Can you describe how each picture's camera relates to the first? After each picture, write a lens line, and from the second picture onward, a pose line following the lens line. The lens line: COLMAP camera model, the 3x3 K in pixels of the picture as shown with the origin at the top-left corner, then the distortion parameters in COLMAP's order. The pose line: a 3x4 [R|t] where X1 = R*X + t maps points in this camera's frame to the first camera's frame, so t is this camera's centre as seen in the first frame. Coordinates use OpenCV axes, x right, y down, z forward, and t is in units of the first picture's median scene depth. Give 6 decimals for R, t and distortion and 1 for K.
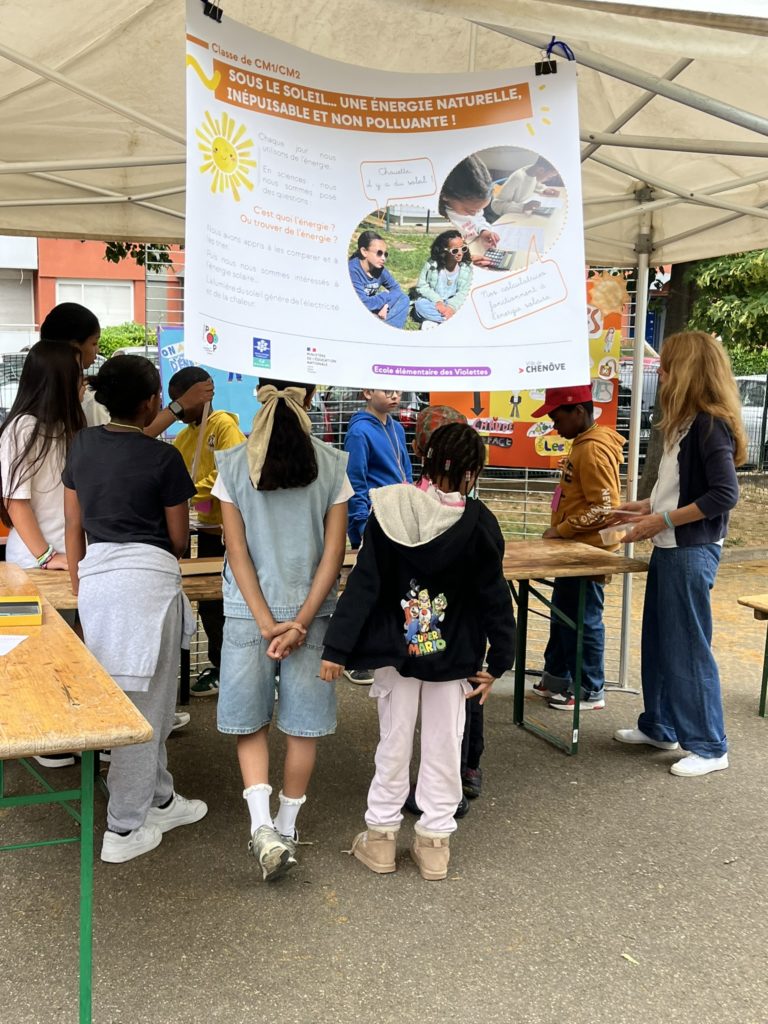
lens RADIAL K [[1238.1, 0, 381.2], [0, 1238.1, 513.1], [0, 0, 1]] dist [-0.028737, 0.000000]
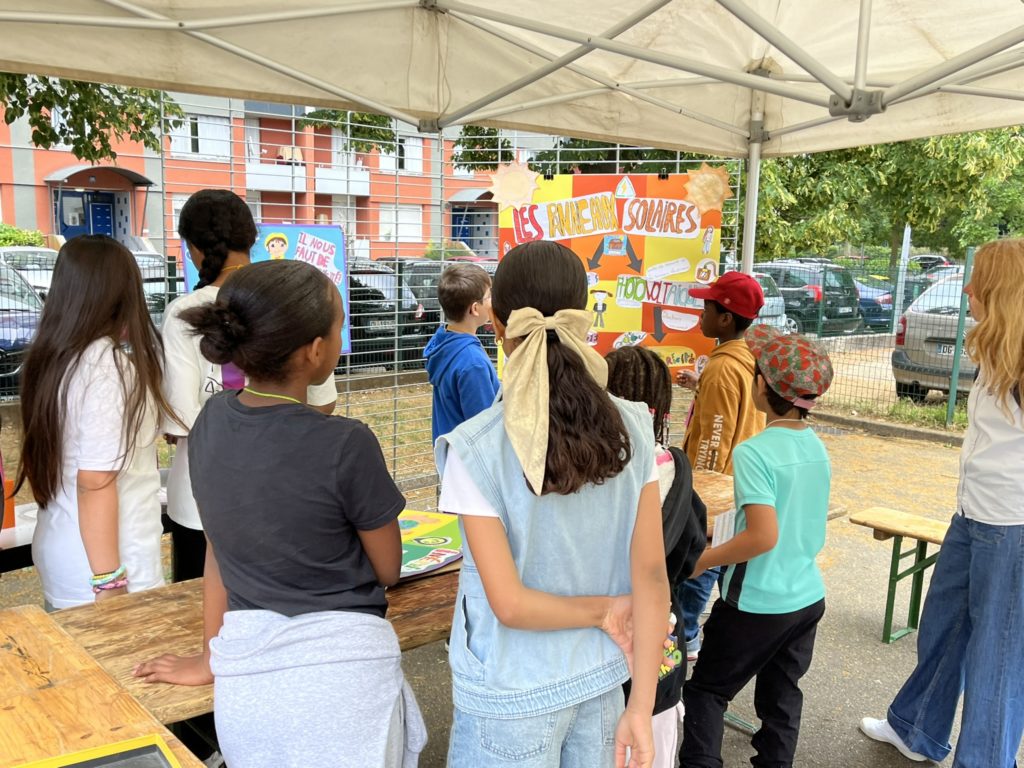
lens RADIAL K [[941.1, 0, 509.3], [0, 941.1, 381.8], [0, 0, 1]] dist [0.008816, 0.000000]
pose [[0.958235, -0.041851, 0.282903, -0.158322], [0.039191, 0.999118, 0.015059, -0.054578], [-0.283284, -0.003343, 0.959030, 0.394741]]
